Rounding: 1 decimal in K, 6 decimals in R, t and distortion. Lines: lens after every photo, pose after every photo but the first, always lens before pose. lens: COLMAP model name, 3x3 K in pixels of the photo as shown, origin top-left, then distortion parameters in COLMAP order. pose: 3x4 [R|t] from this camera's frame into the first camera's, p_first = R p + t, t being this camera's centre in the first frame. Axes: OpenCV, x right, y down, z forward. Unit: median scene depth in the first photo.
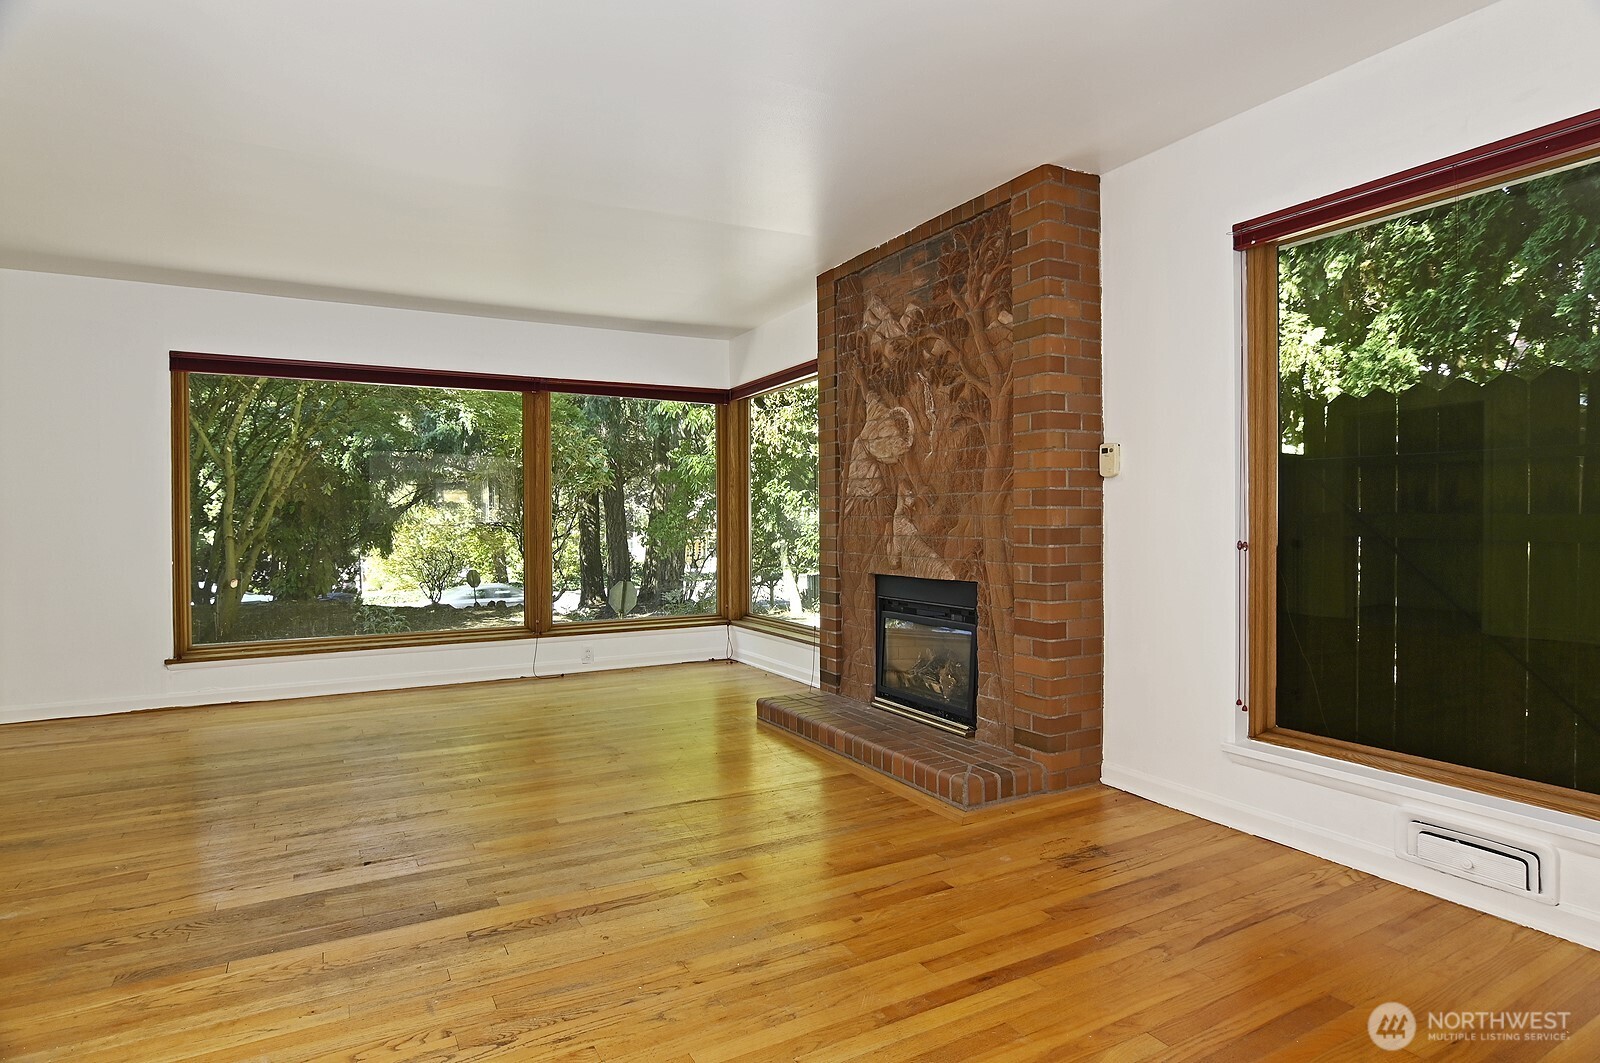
lens RADIAL K [[861.0, 0, 821.7], [0, 861.0, 496.7], [0, 0, 1]] dist [-0.014433, 0.000430]
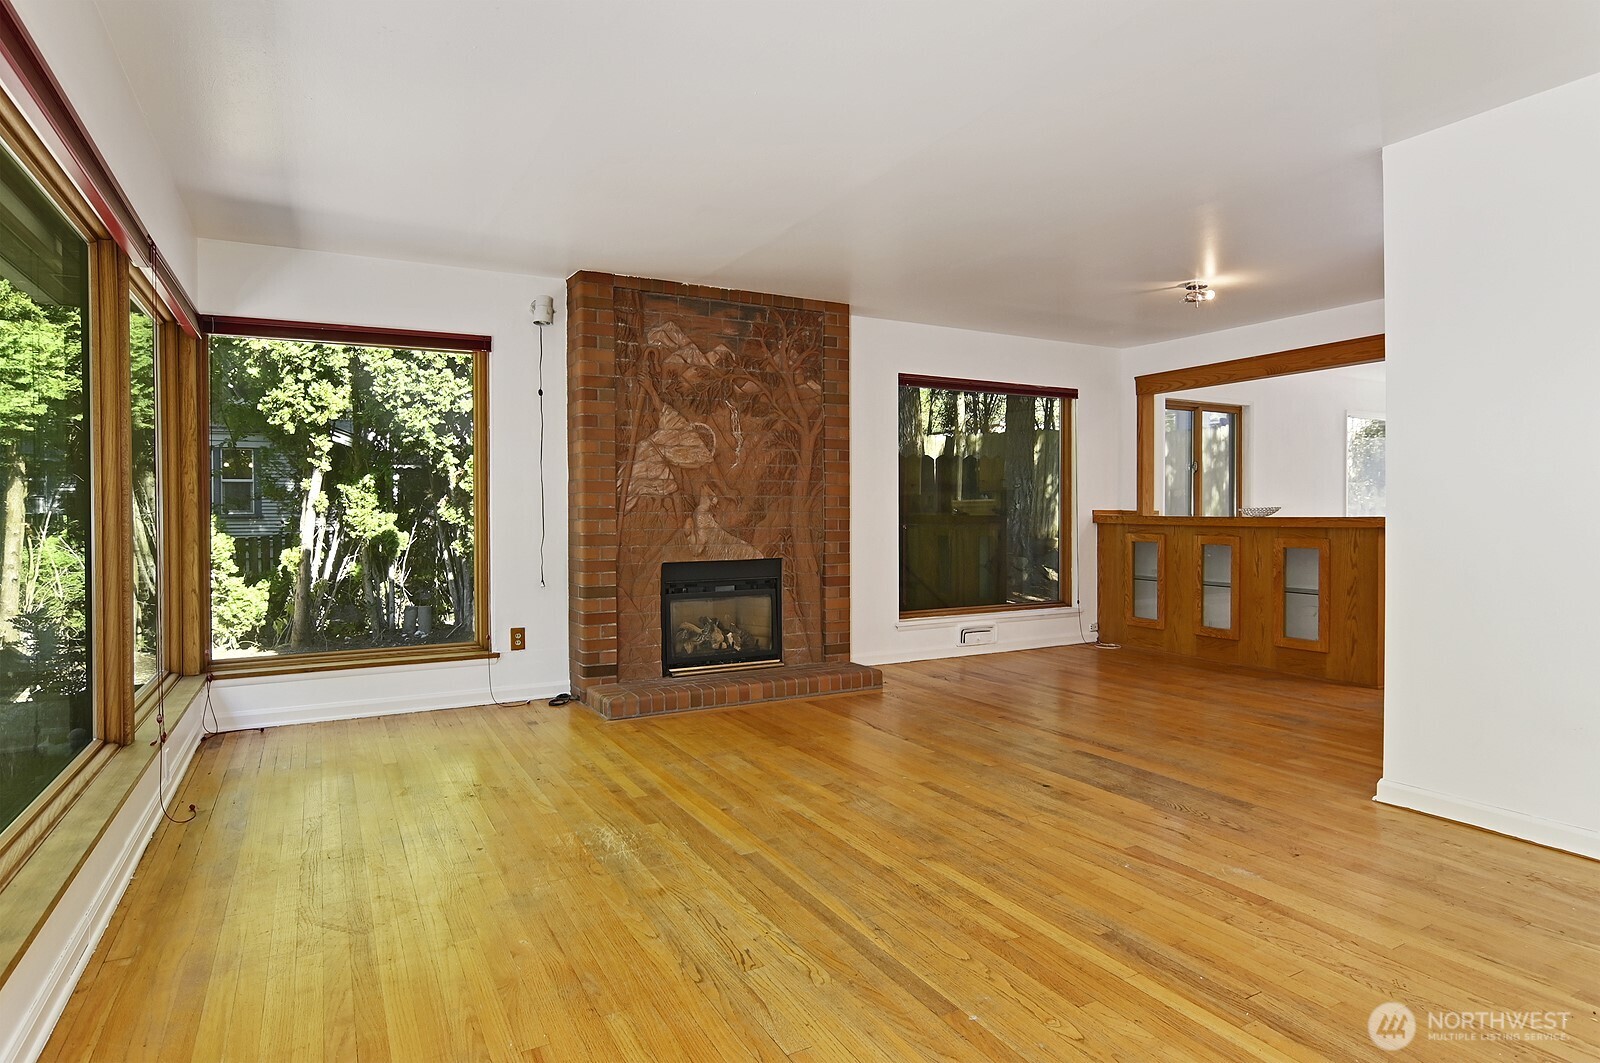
lens RADIAL K [[861.0, 0, 790.8], [0, 861.0, 486.4], [0, 0, 1]] dist [-0.014433, 0.000430]
pose [[0.026520, 0.035408, 0.999021, -1.154743], [-0.020511, 0.999181, -0.034869, 0.026085], [-0.999438, -0.019567, 0.027225, 0.858423]]
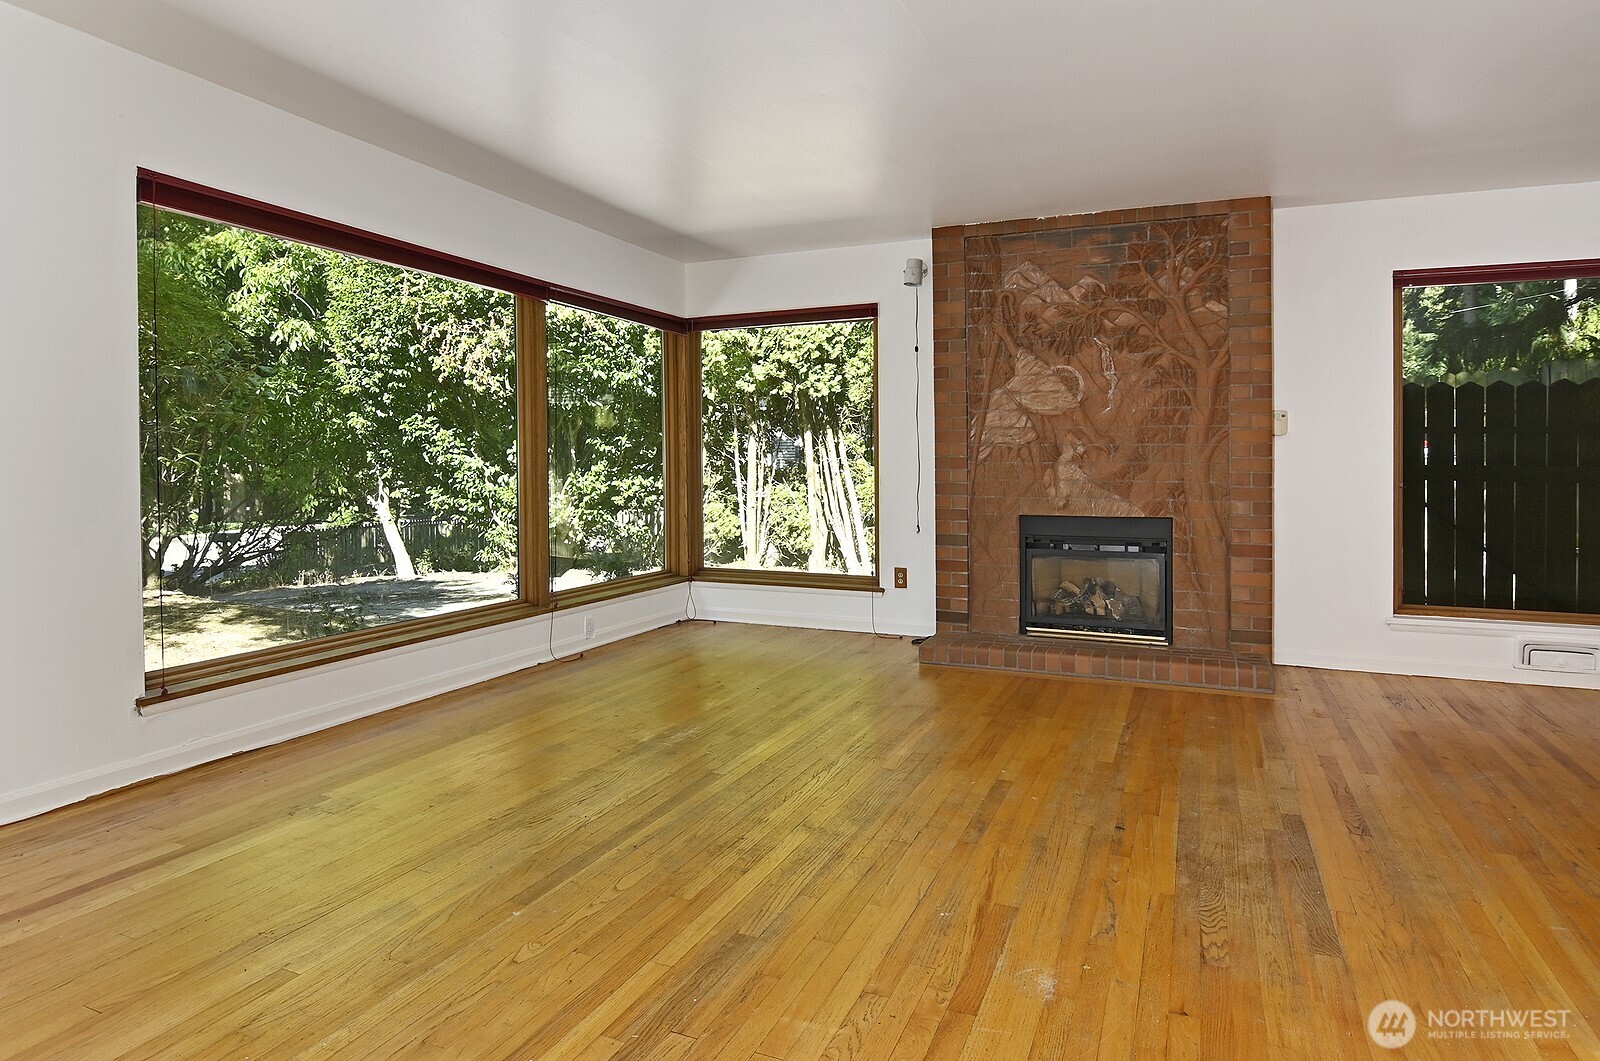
lens RADIAL K [[895.2, 0, 840.0], [0, 895.2, 442.6], [0, 0, 1]] dist [-0.019213, 0.000022]
pose [[0.783132, 0.023509, 0.621411, -0.884817], [-0.023682, 0.999688, -0.007975, 0.012742], [-0.621405, -0.008471, 0.783444, 0.272437]]
